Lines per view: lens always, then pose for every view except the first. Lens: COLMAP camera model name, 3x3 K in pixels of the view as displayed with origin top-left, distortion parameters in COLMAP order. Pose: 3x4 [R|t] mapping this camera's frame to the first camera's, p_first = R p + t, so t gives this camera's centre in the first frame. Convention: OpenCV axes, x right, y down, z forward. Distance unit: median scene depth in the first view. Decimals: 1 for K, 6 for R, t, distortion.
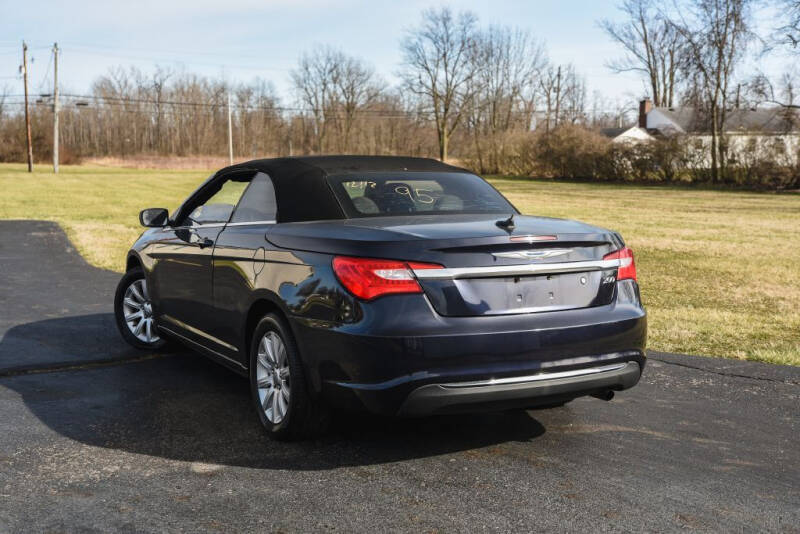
lens RADIAL K [[1468.9, 0, 400.0], [0, 1468.9, 267.0], [0, 0, 1]] dist [0.230501, 0.201774]
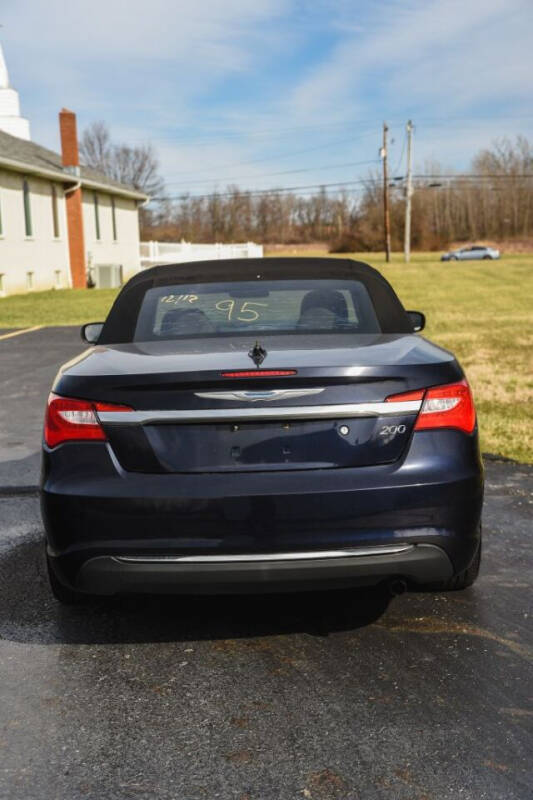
lens RADIAL K [[1554.3, 0, 266.5], [0, 1554.3, 400.0], [0, 0, 1]] dist [0.053000, 0.159707]
pose [[0.794445, 0.029819, -0.606604, 0.285708], [-0.003469, 0.999001, 0.044564, -0.020481], [0.607327, -0.033299, 0.793754, 0.181504]]
